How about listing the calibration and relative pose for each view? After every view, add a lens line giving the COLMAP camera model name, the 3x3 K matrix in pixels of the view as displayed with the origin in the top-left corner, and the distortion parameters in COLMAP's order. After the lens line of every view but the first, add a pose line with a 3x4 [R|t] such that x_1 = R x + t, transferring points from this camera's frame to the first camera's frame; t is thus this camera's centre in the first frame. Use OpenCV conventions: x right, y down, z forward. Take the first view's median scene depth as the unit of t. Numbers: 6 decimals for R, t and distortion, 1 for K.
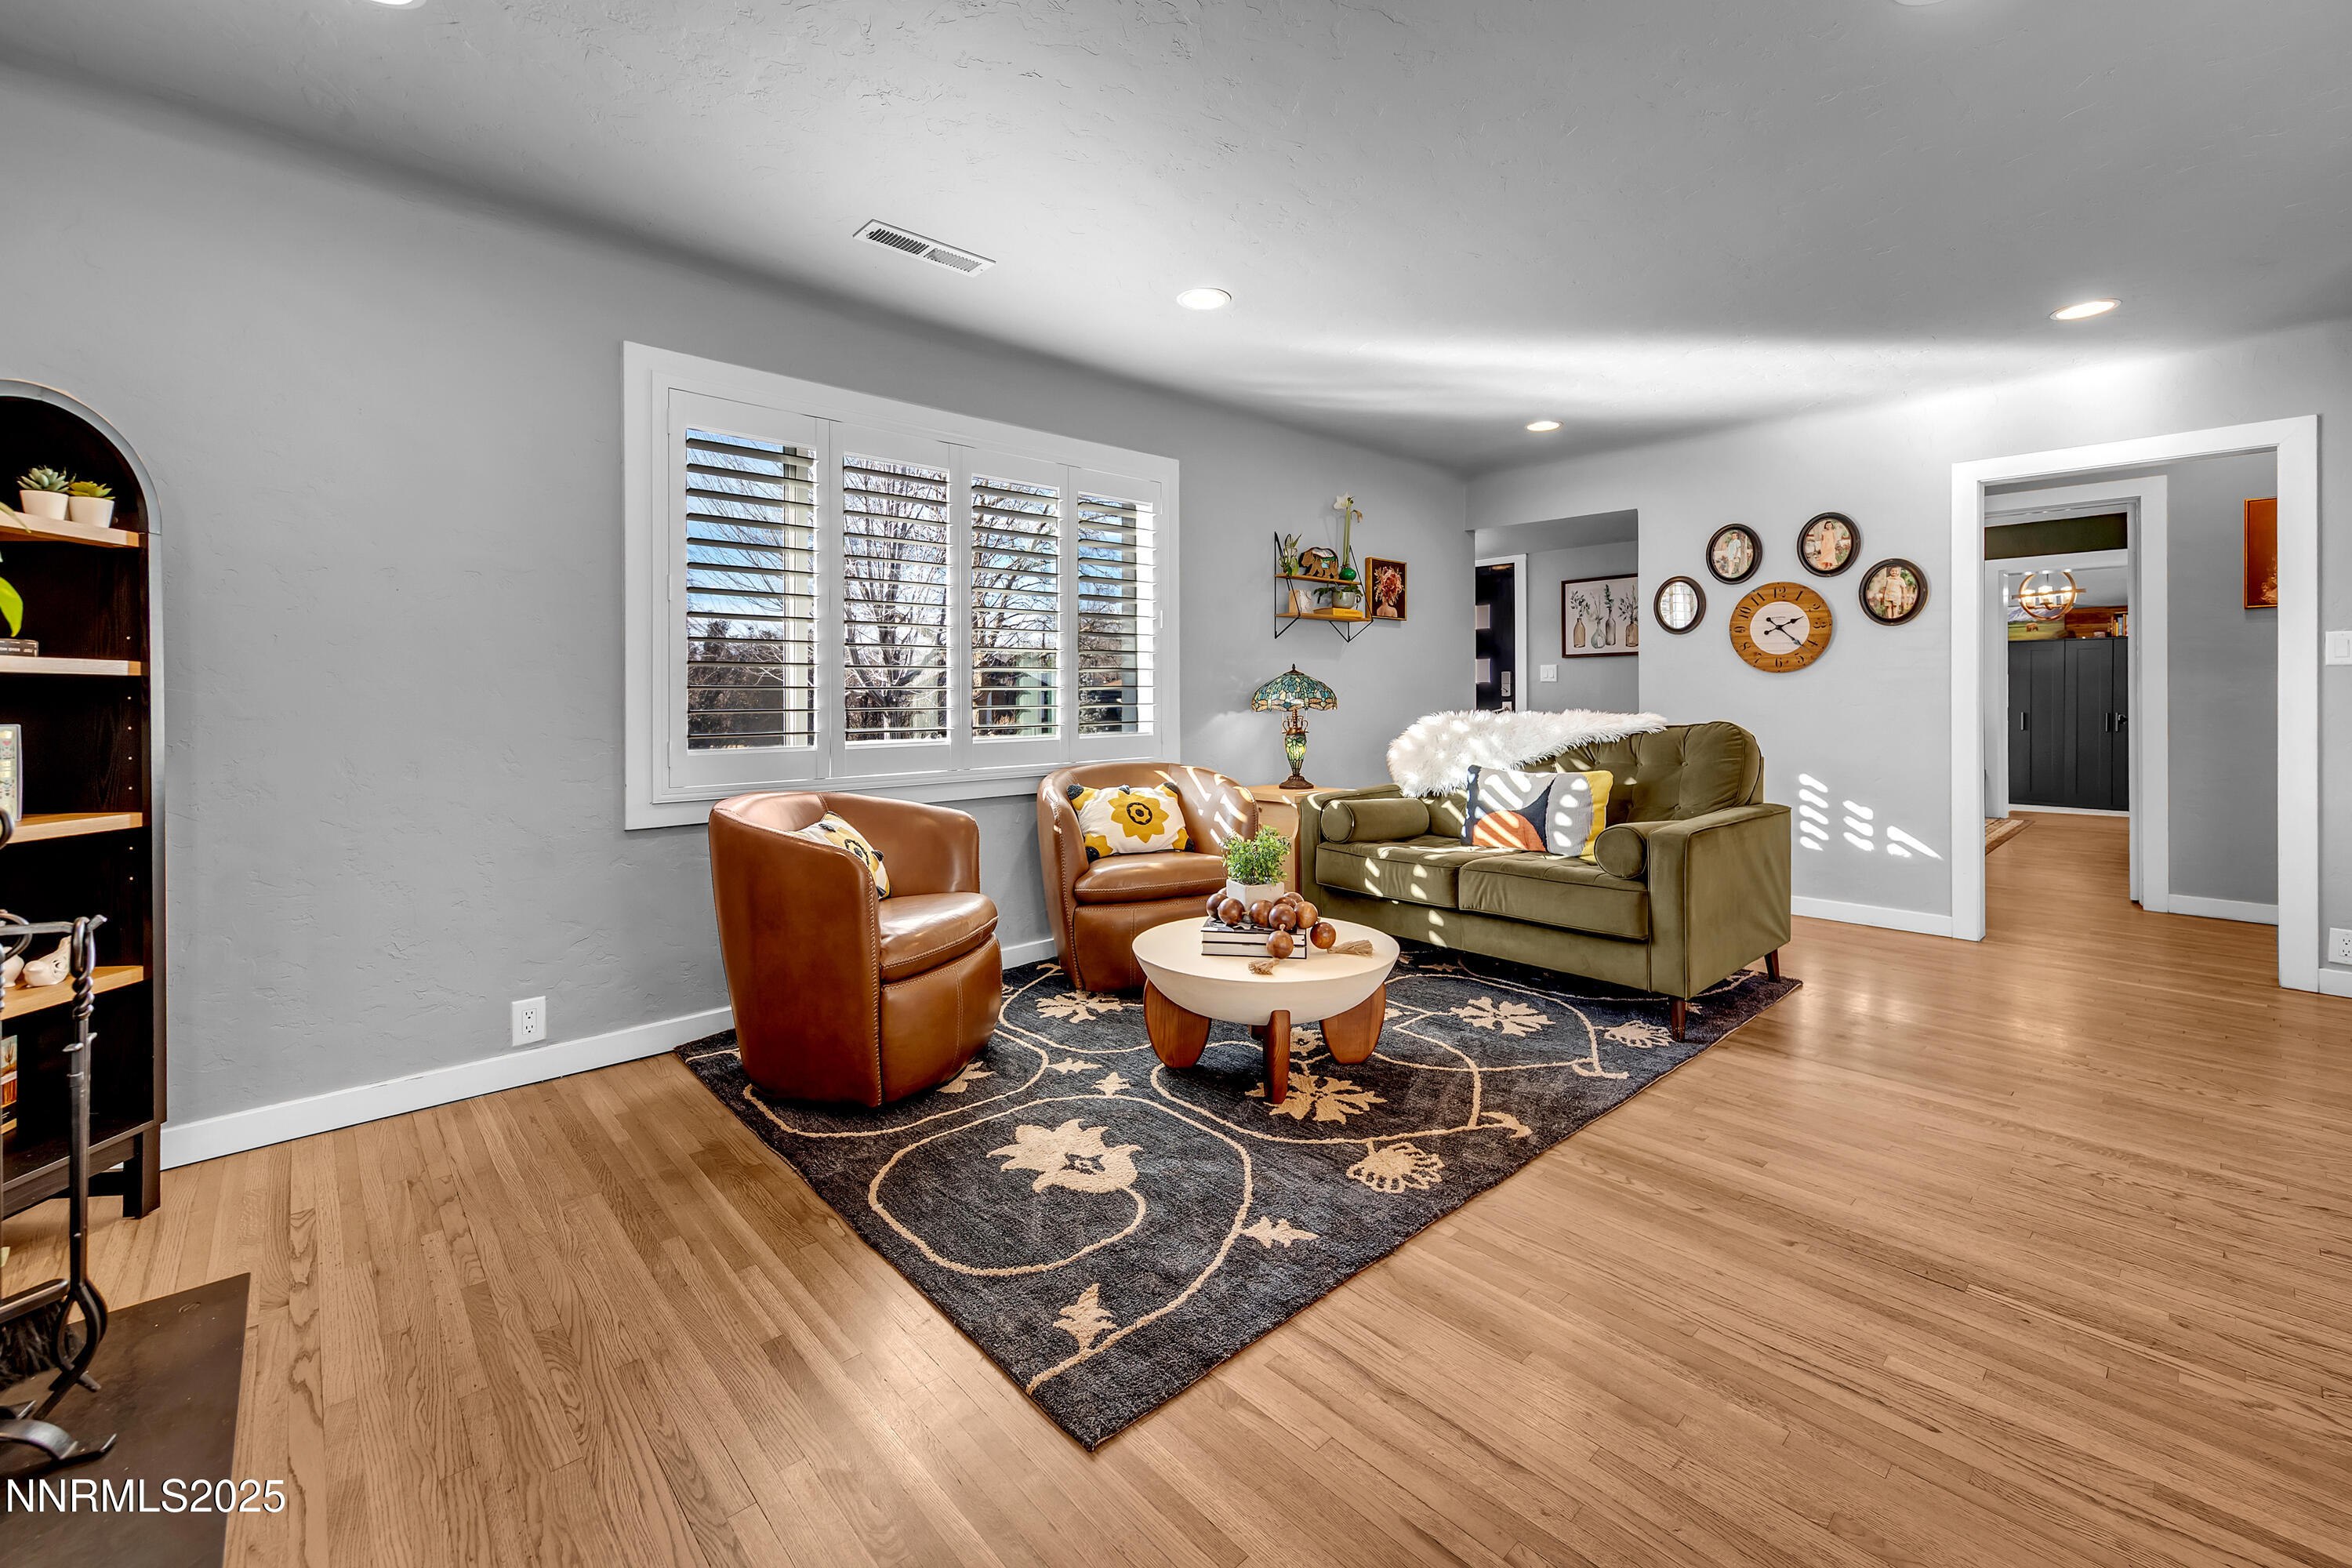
lens RADIAL K [[969.2, 0, 1190.3], [0, 969.2, 697.0], [0, 0, 1]] dist [0.002664, -0.000322]
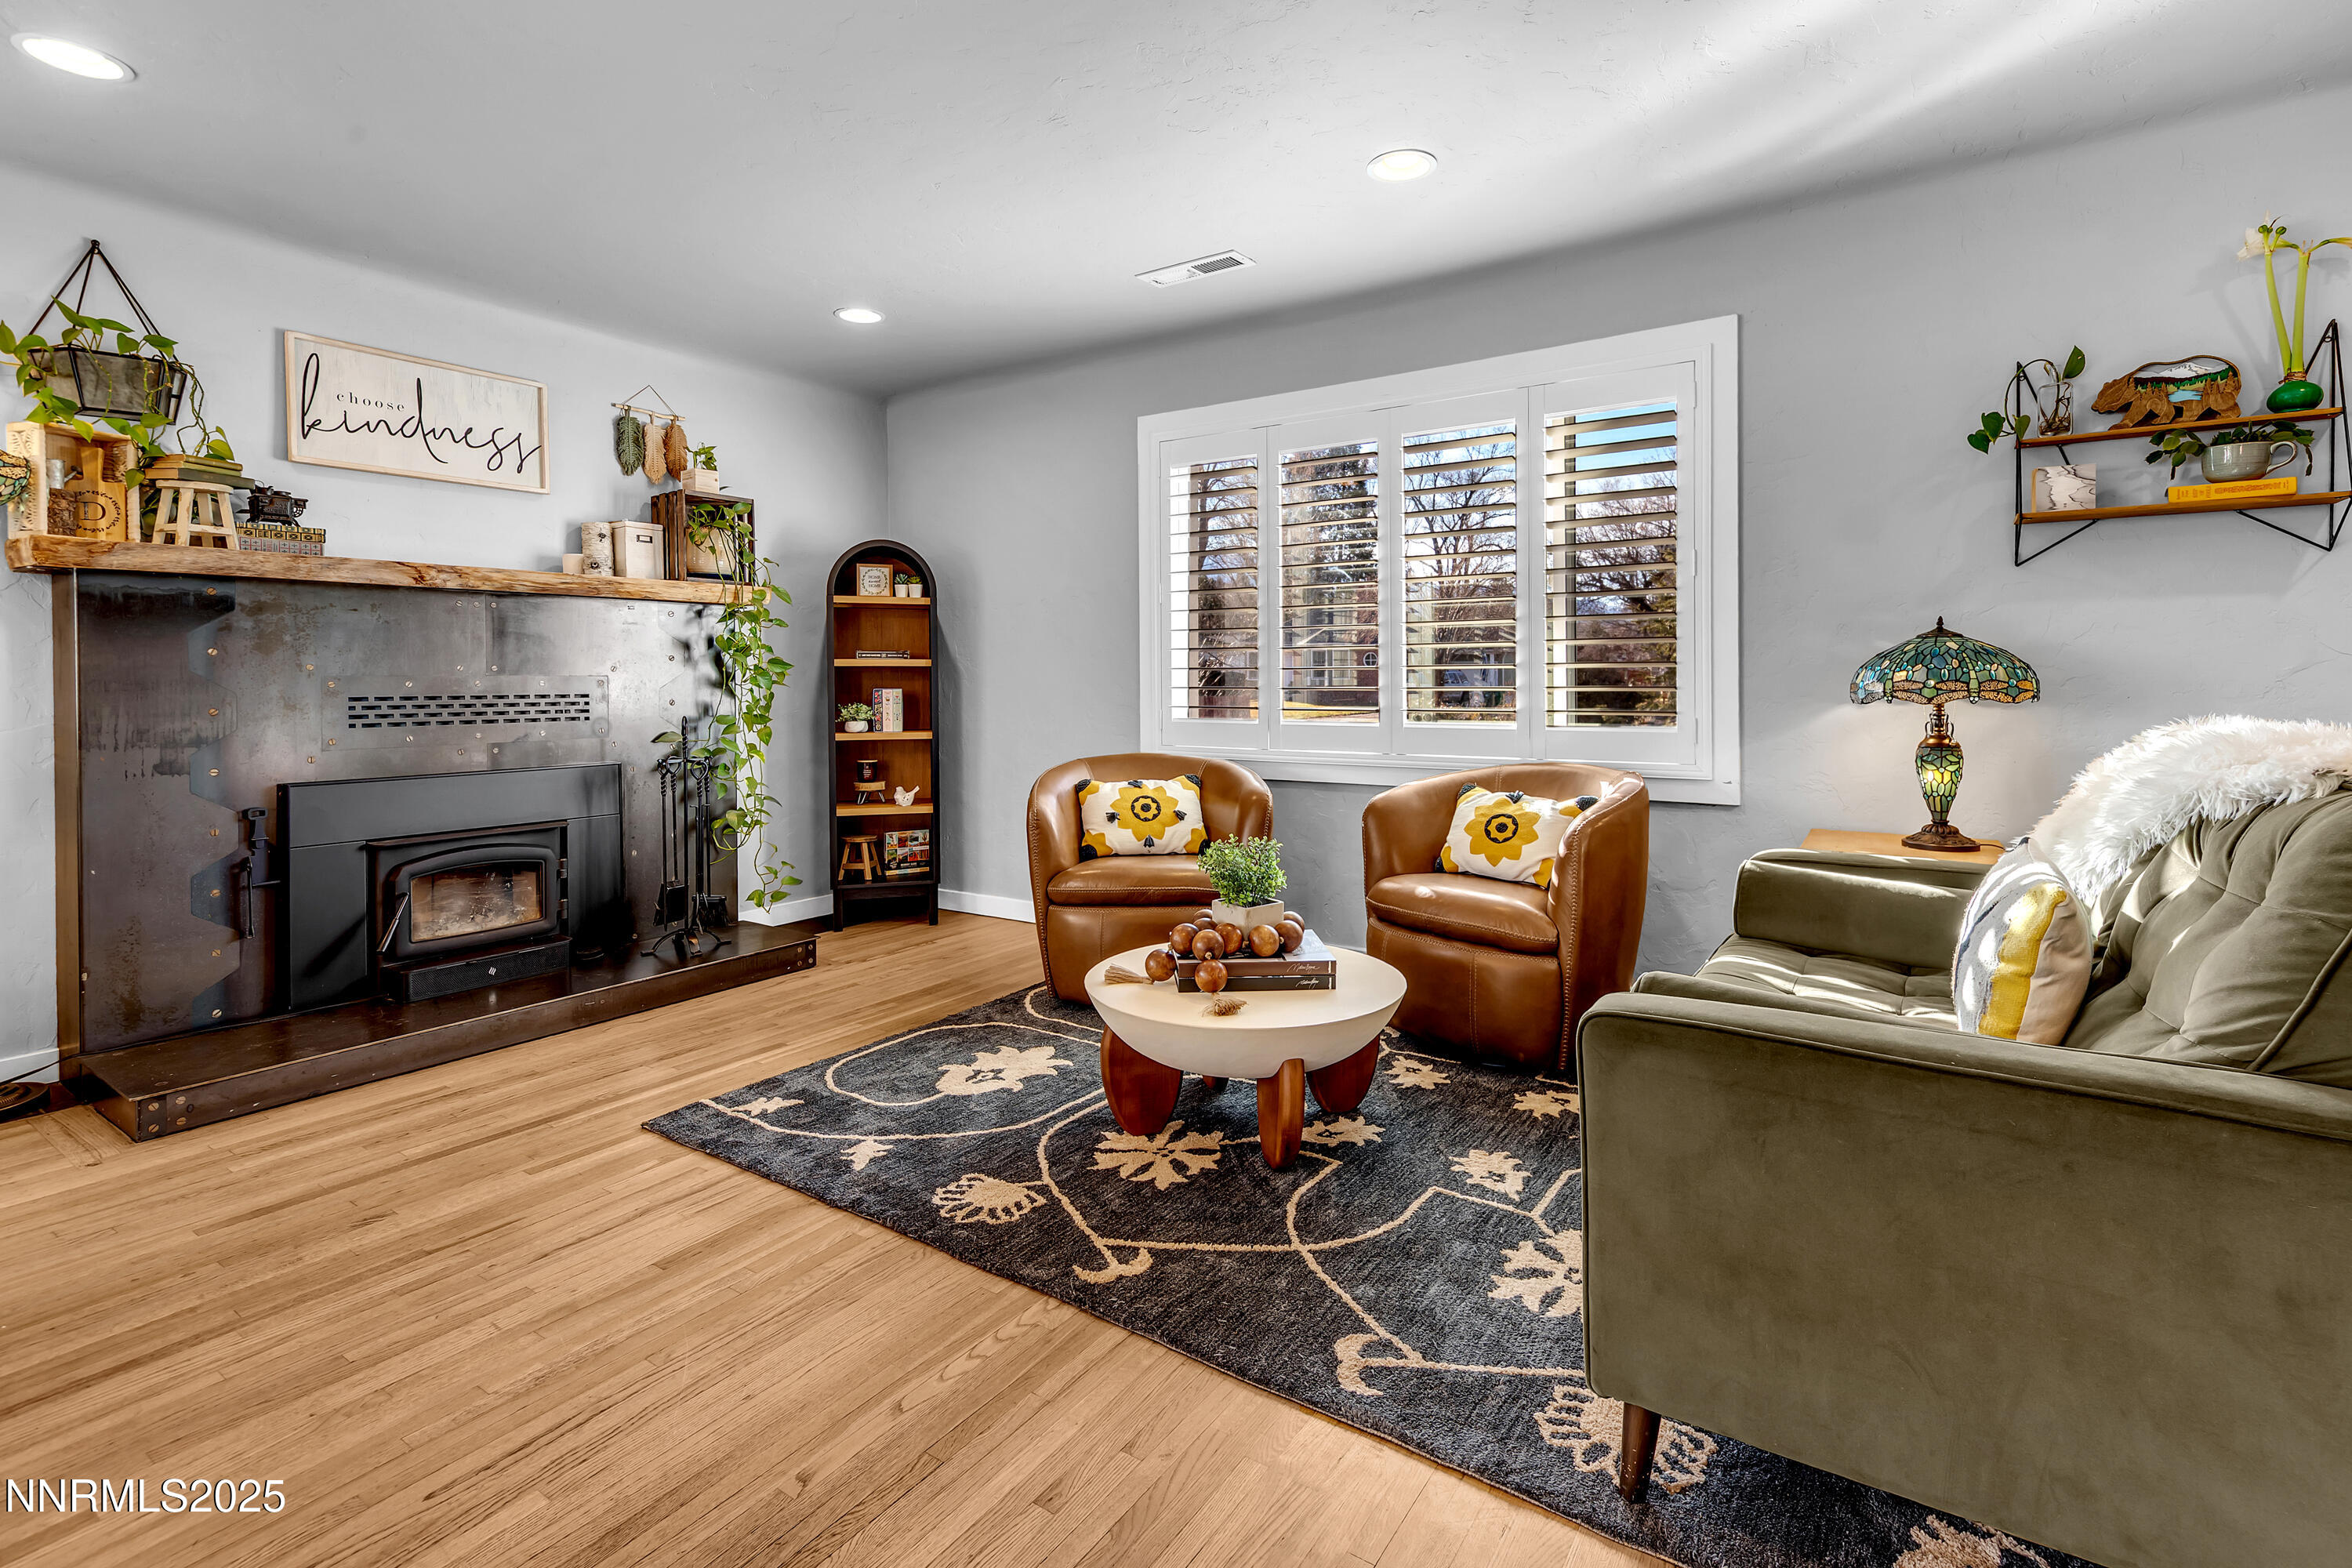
lens RADIAL K [[1065.0, 0, 1165.3], [0, 1065.0, 678.6], [0, 0, 1]] dist [0.009283, -0.001111]
pose [[0.231046, 0.007875, -0.972911, 1.137550], [0.005064, 0.999944, 0.009296, -0.014391], [0.972930, -0.007074, 0.230994, 0.863574]]
